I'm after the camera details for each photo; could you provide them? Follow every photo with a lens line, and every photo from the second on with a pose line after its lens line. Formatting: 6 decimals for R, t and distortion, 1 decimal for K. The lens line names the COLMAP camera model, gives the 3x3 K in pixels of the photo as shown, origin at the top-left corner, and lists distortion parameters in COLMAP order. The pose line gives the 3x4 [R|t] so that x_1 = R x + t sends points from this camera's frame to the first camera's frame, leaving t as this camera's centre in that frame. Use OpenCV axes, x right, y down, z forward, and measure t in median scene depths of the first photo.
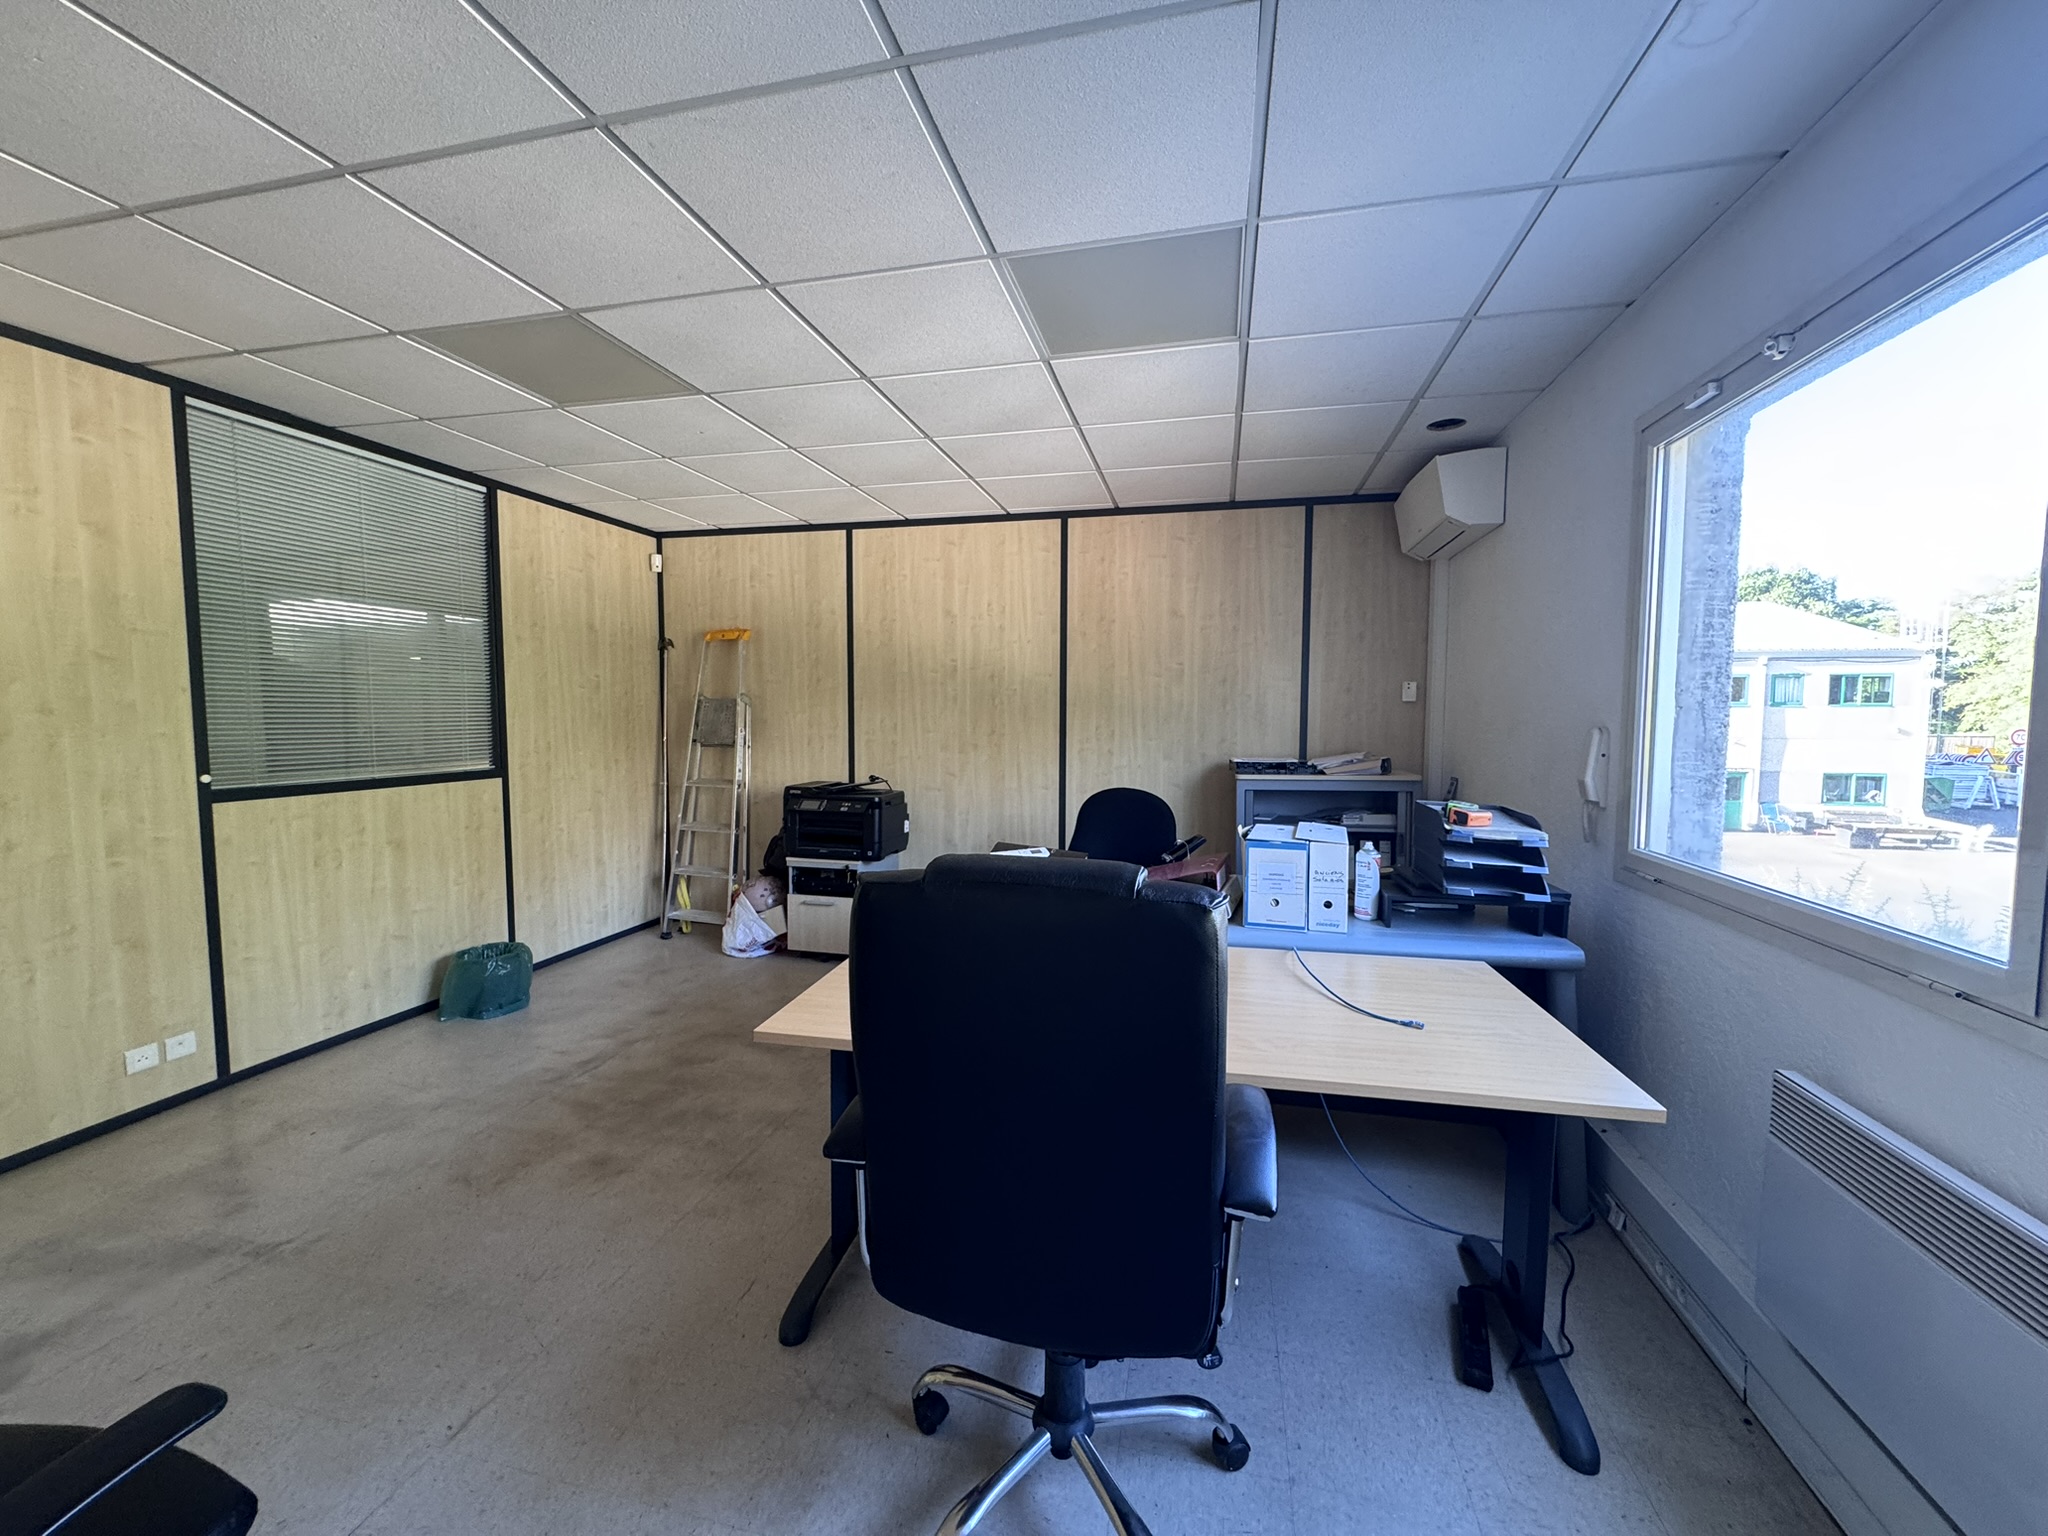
lens RADIAL K [[816.1, 0, 1026.4], [0, 816.1, 768.4], [0, 0, 1]] dist [-0.004334, 0.000671]
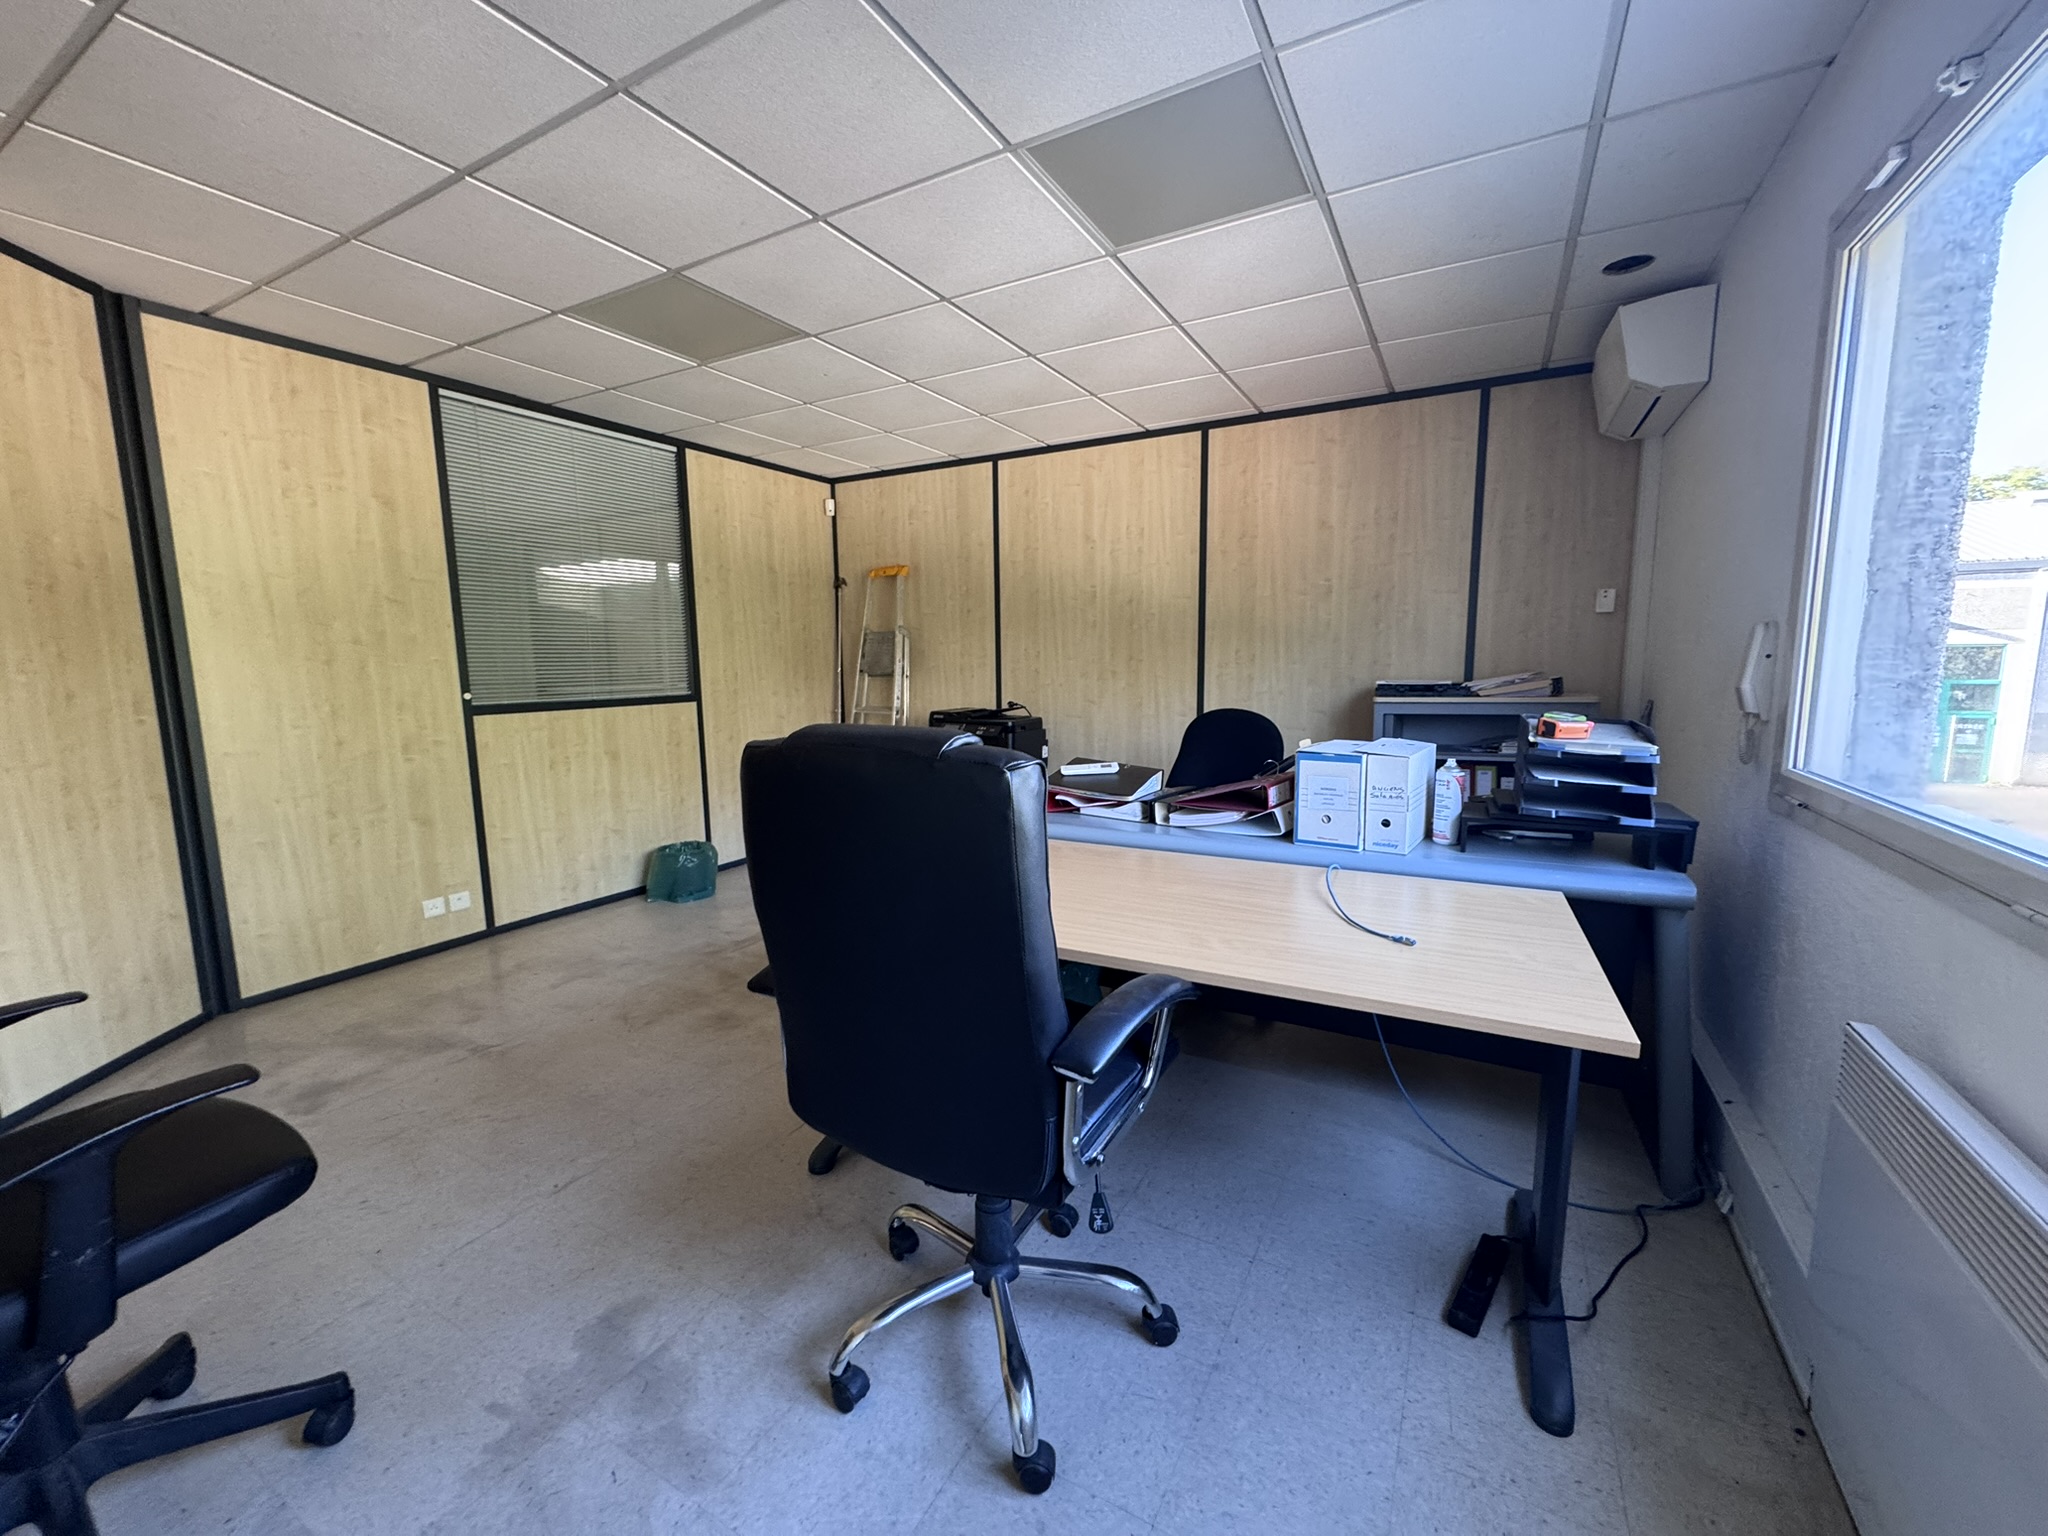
lens RADIAL K [[816.1, 0, 1026.3], [0, 816.1, 769.1], [0, 0, 1]] dist [-0.004334, 0.000671]
pose [[0.961283, 0.022238, -0.274664, 0.176058], [-0.003132, 0.997556, 0.069803, 0.032995], [0.275545, -0.066240, 0.959003, 0.008767]]
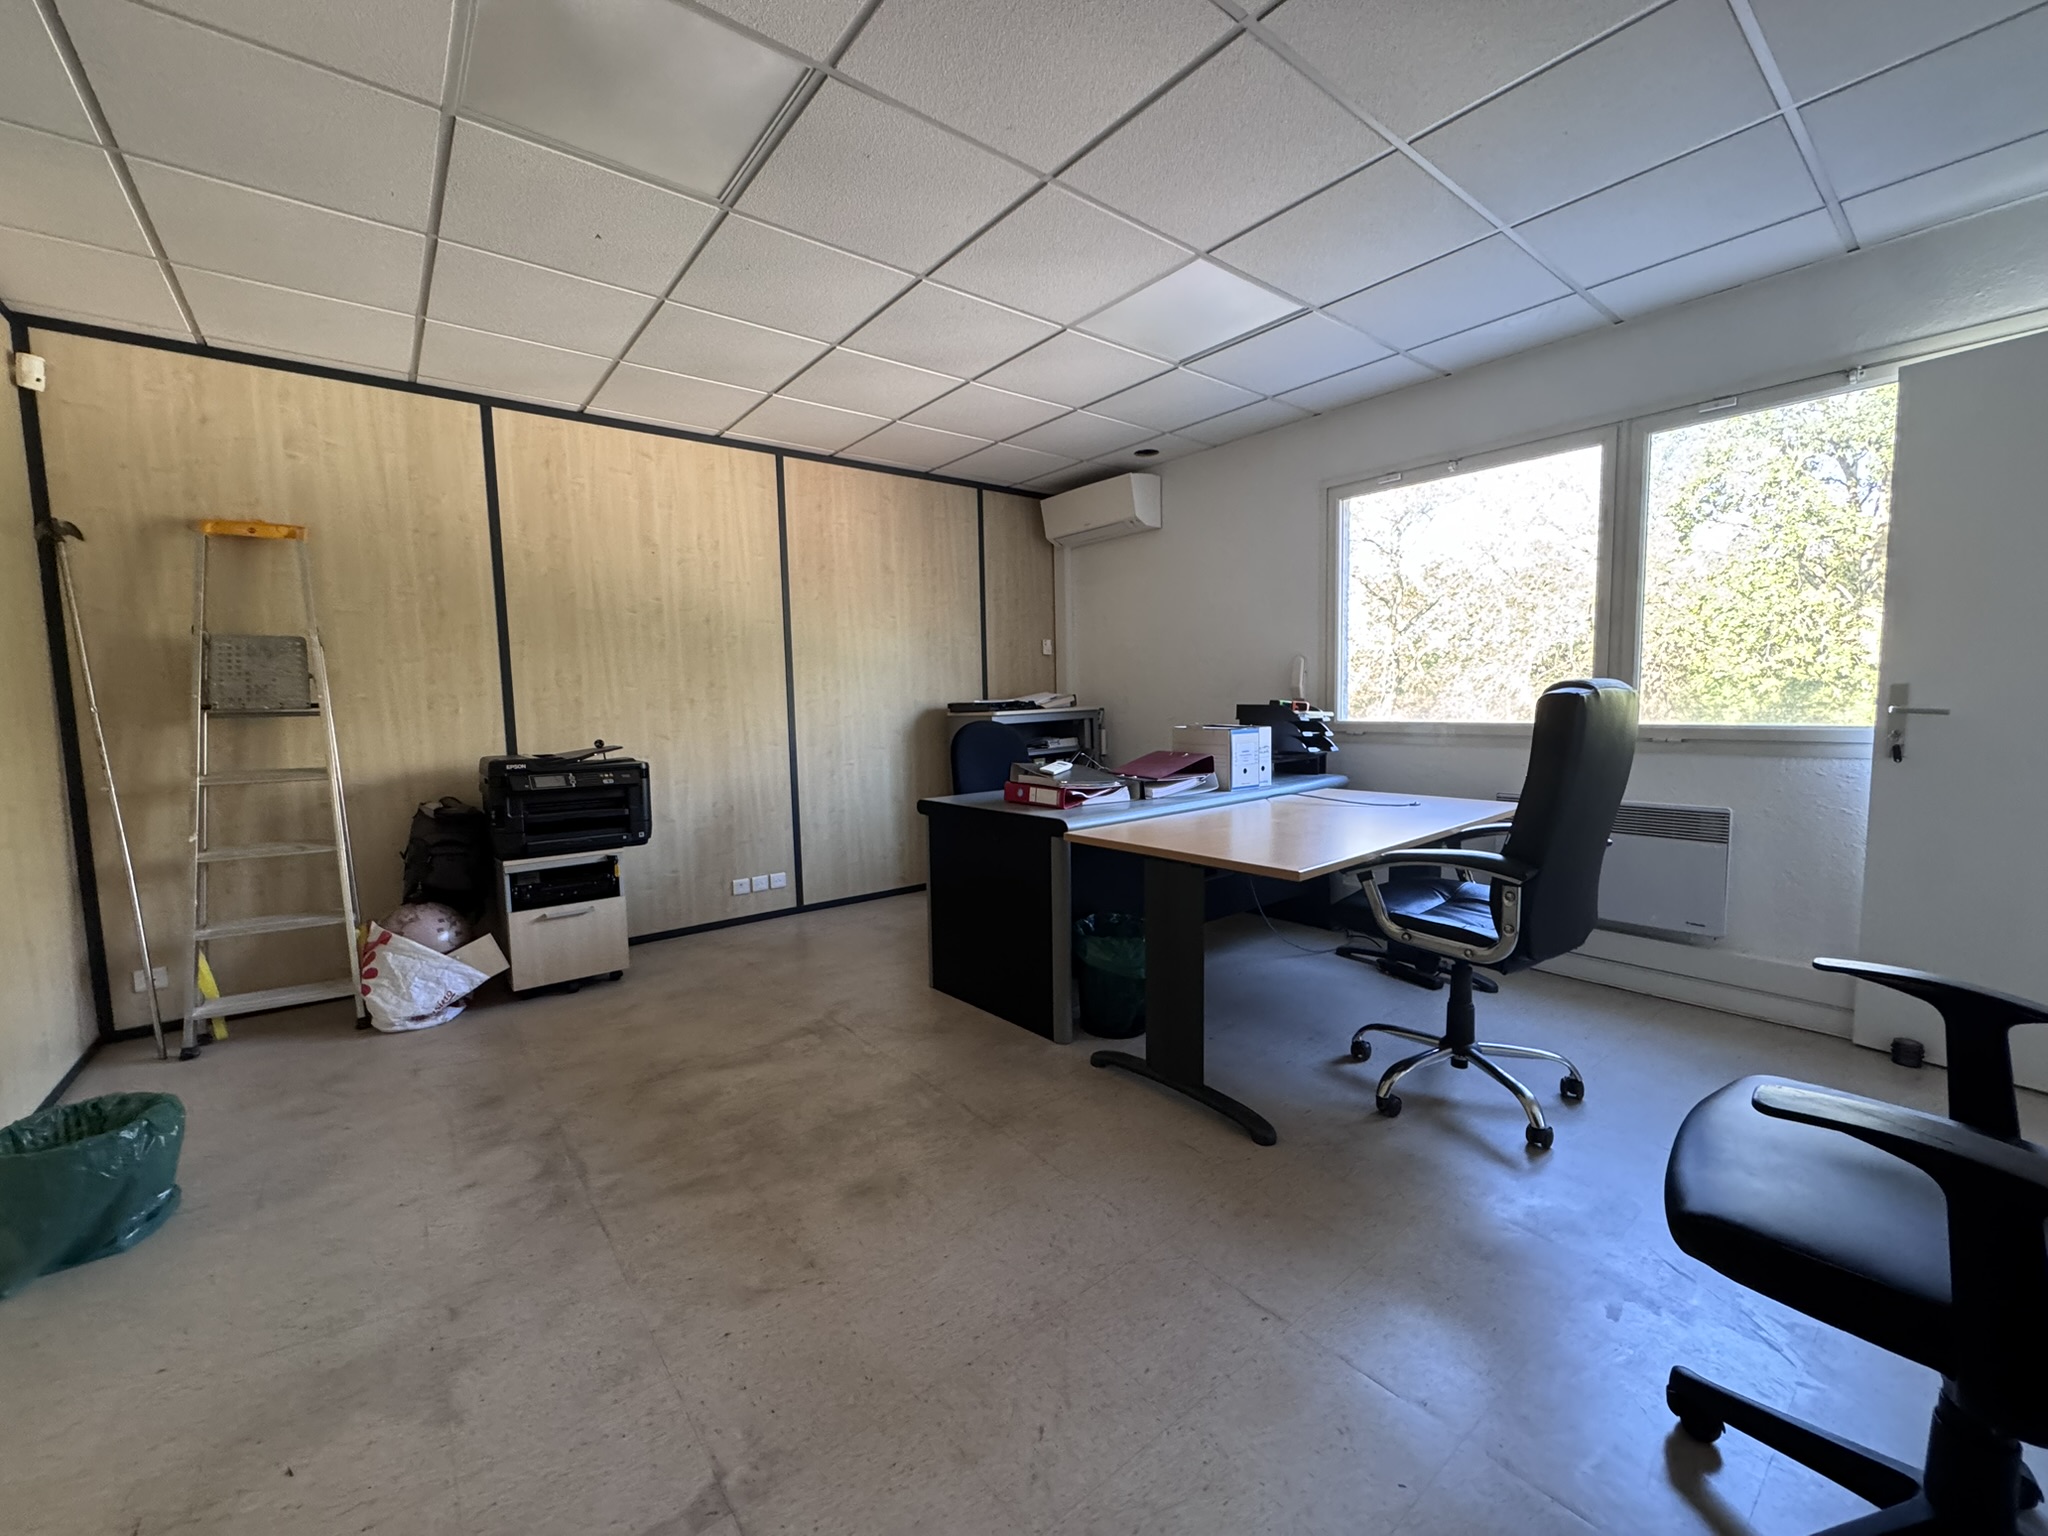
lens RADIAL K [[816.1, 0, 1026.8], [0, 816.1, 767.2], [0, 0, 1]] dist [-0.004334, 0.000671]
pose [[0.617447, -0.086633, 0.781827, -0.822032], [0.079464, 0.995702, 0.047575, 0.044759], [-0.782588, 0.032752, 0.621678, 0.309214]]
